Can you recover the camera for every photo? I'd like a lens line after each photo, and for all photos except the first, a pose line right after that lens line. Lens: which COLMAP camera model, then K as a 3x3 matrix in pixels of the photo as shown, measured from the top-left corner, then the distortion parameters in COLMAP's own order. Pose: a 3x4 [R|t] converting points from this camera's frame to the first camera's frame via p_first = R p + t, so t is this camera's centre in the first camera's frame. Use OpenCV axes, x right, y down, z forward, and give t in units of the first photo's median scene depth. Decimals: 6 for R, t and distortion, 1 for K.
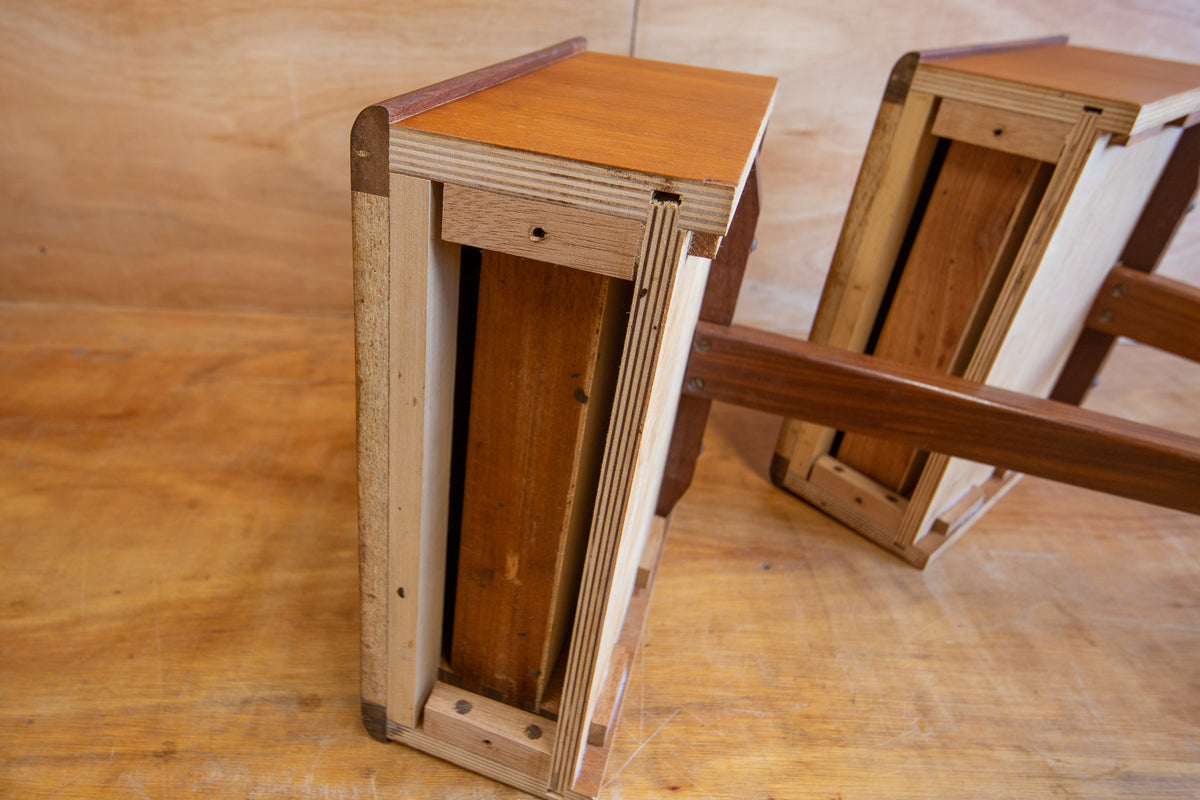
lens RADIAL K [[767.1, 0, 536.7], [0, 767.1, 352.5], [0, 0, 1]] dist [0.066967, -0.041393]
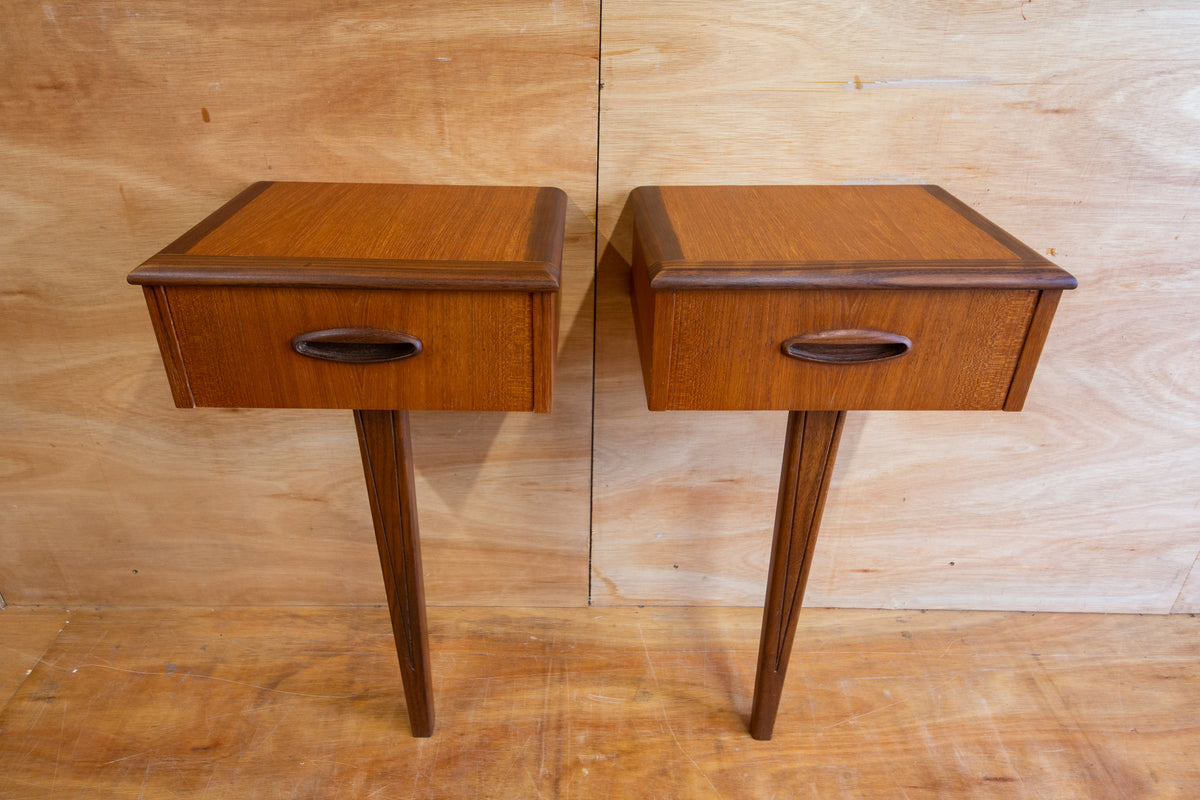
lens RADIAL K [[783.5, 0, 583.6], [0, 783.5, 385.1], [0, 0, 1]] dist [0.064750, -0.041586]
pose [[0.999627, -0.026854, -0.005063, 0.157994], [0.027001, 0.999136, 0.031589, -0.697191], [0.004211, -0.031713, 0.999488, -0.418904]]
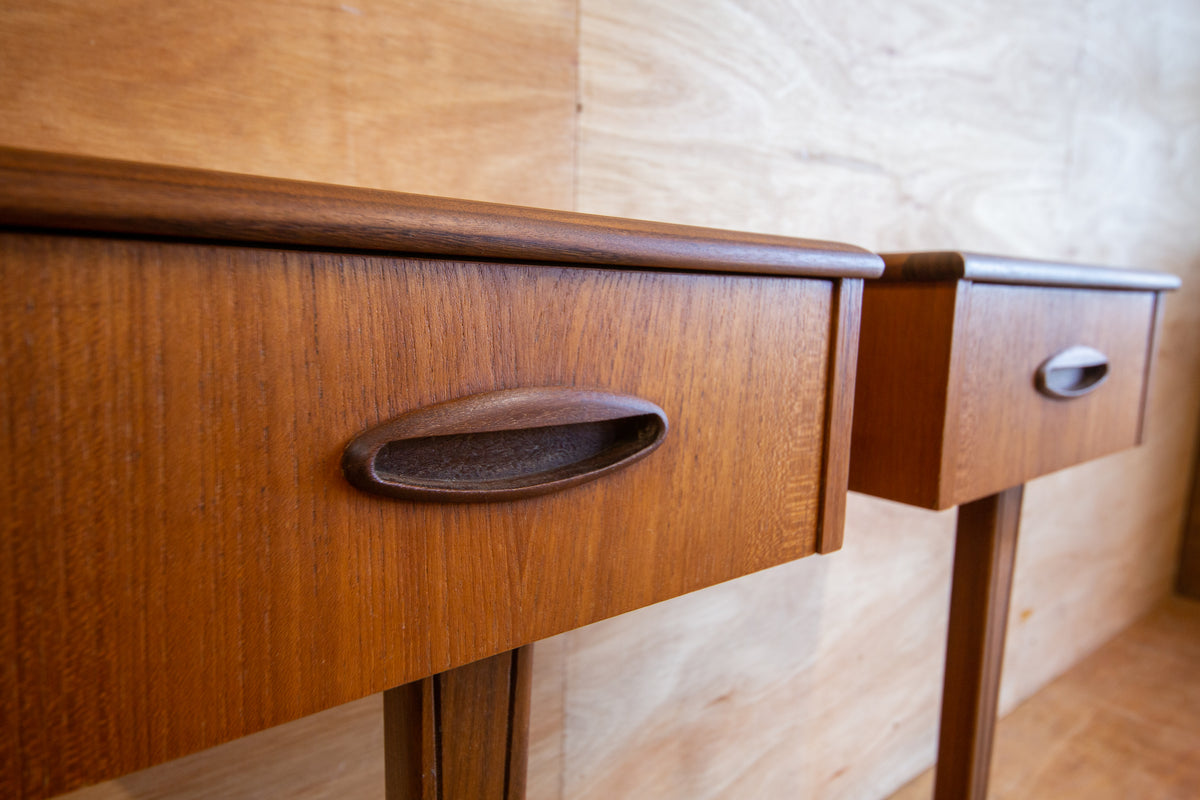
lens RADIAL K [[767.1, 0, 606.1], [0, 767.1, 402.2], [0, 0, 1]] dist [0.066967, -0.041393]
pose [[0.766838, -0.106974, 0.632864, -0.407008], [0.300648, 0.931018, -0.206922, -0.651287], [-0.567072, 0.348945, 0.746101, 0.416694]]
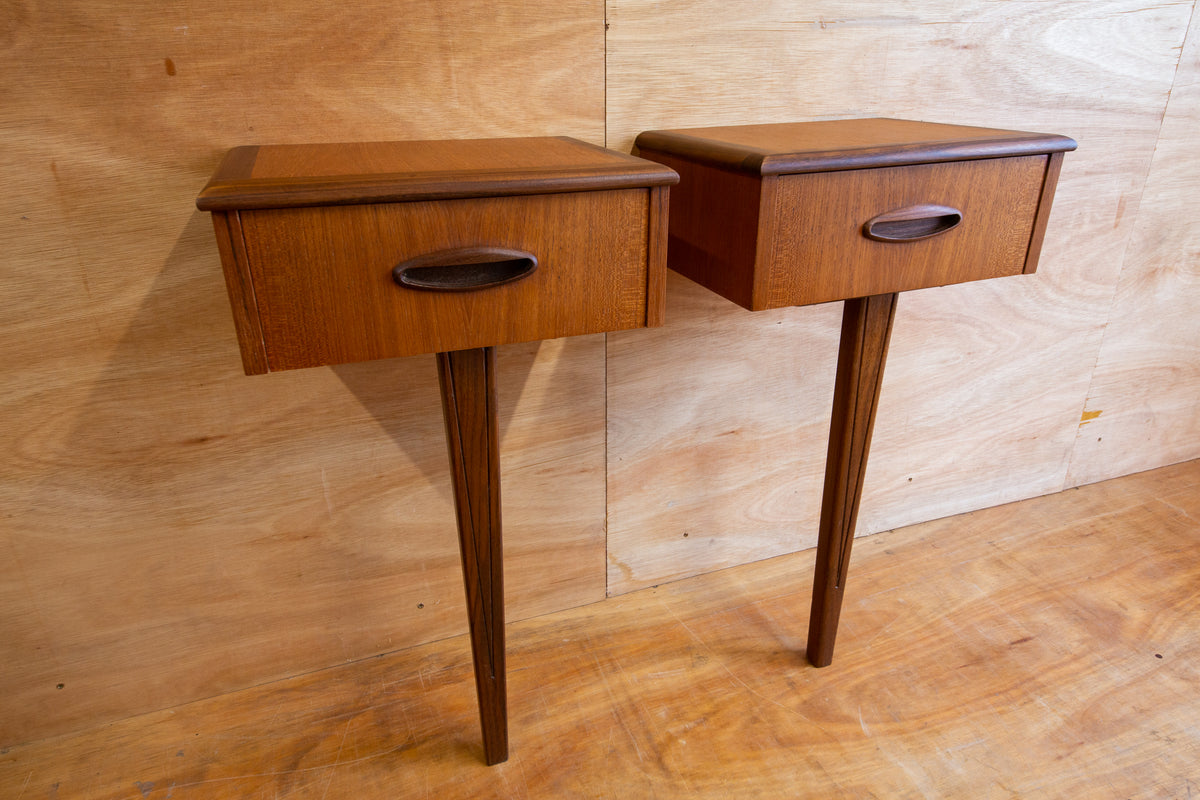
lens RADIAL K [[767.1, 0, 600.4], [0, 767.1, 403.3], [0, 0, 1]] dist [0.066967, -0.041393]
pose [[0.935364, -0.184156, 0.301961, -0.358759], [0.200106, 0.979516, -0.022479, -0.495028], [-0.291637, 0.081450, 0.953055, -0.261199]]
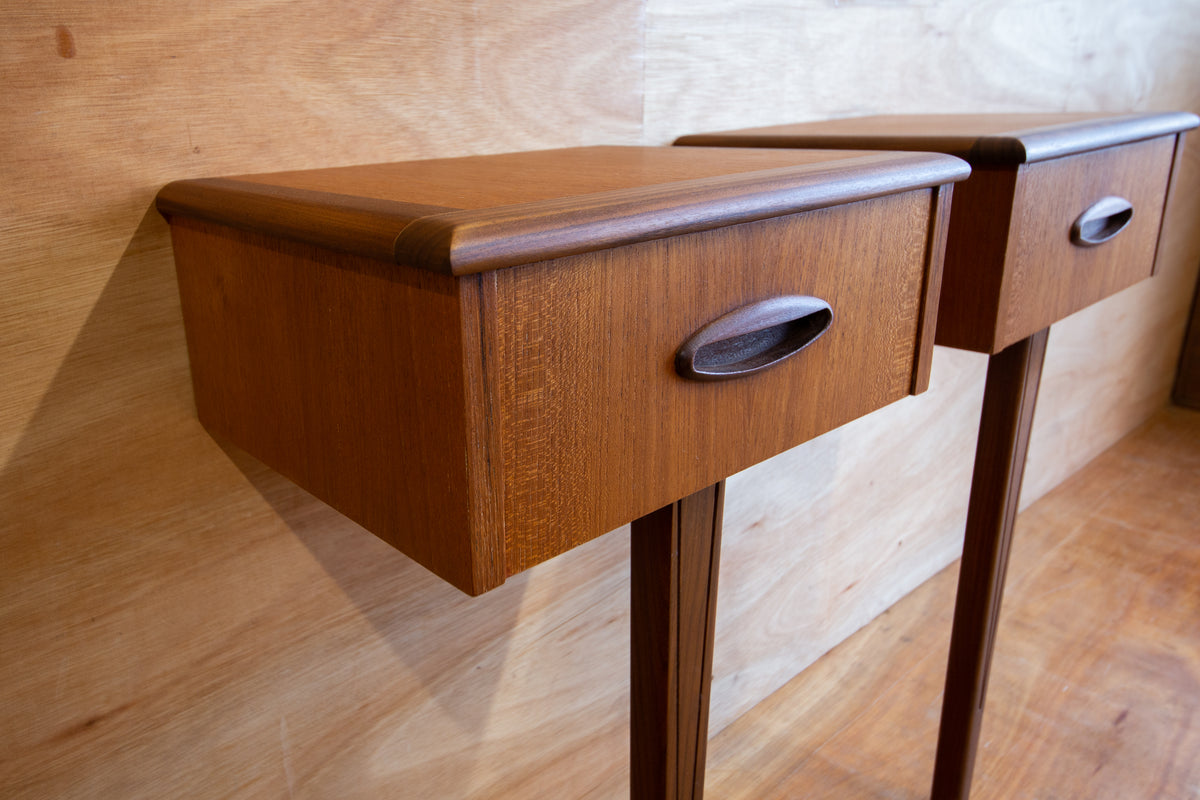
lens RADIAL K [[899.7, 0, 512.4], [0, 899.7, 376.8], [0, 0, 1]] dist [0.061012, -0.022502]
pose [[0.753298, -0.256830, 0.605459, -0.767006], [0.357212, 0.932749, -0.048772, -0.732163], [-0.552215, 0.253017, 0.794381, 0.298555]]
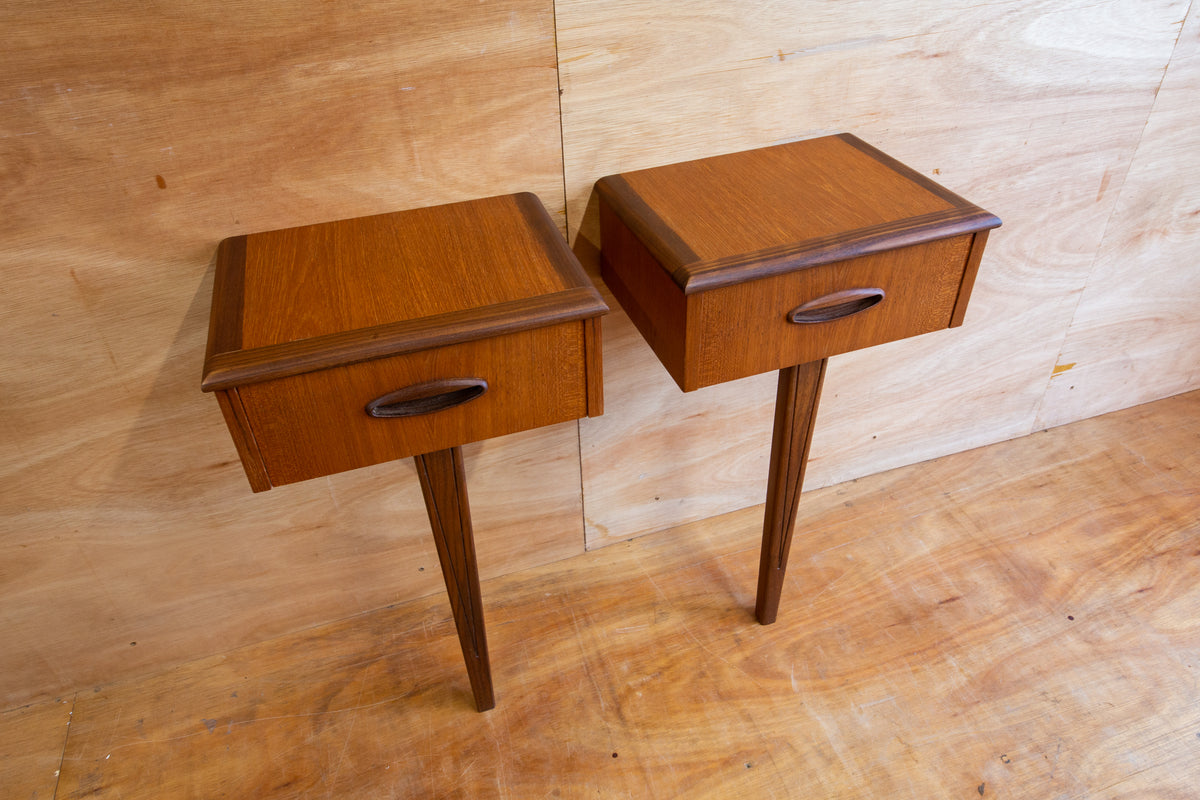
lens RADIAL K [[809.0, 0, 586.2], [0, 809.0, 387.0], [0, 0, 1]] dist [0.069982, -0.042791]
pose [[0.947900, -0.245888, 0.202543, -0.201043], [0.209973, 0.960383, 0.183237, -0.926142], [-0.239575, -0.131161, 0.961977, -0.536876]]
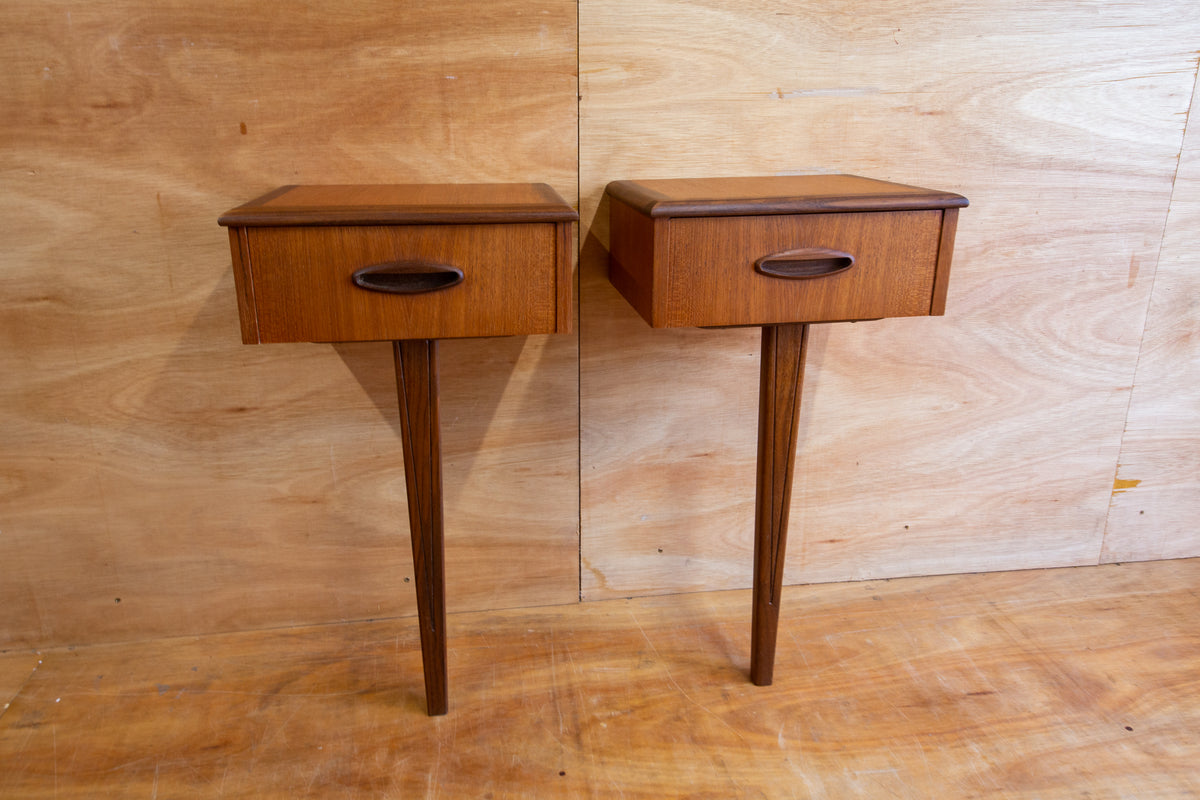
lens RADIAL K [[835.4, 0, 577.2], [0, 835.4, 370.2], [0, 0, 1]] dist [0.073161, -0.046032]
pose [[0.989428, -0.081553, 0.119925, -0.079235], [0.100894, 0.981078, -0.165247, -0.294585], [-0.104179, 0.175599, 0.978934, -0.693945]]
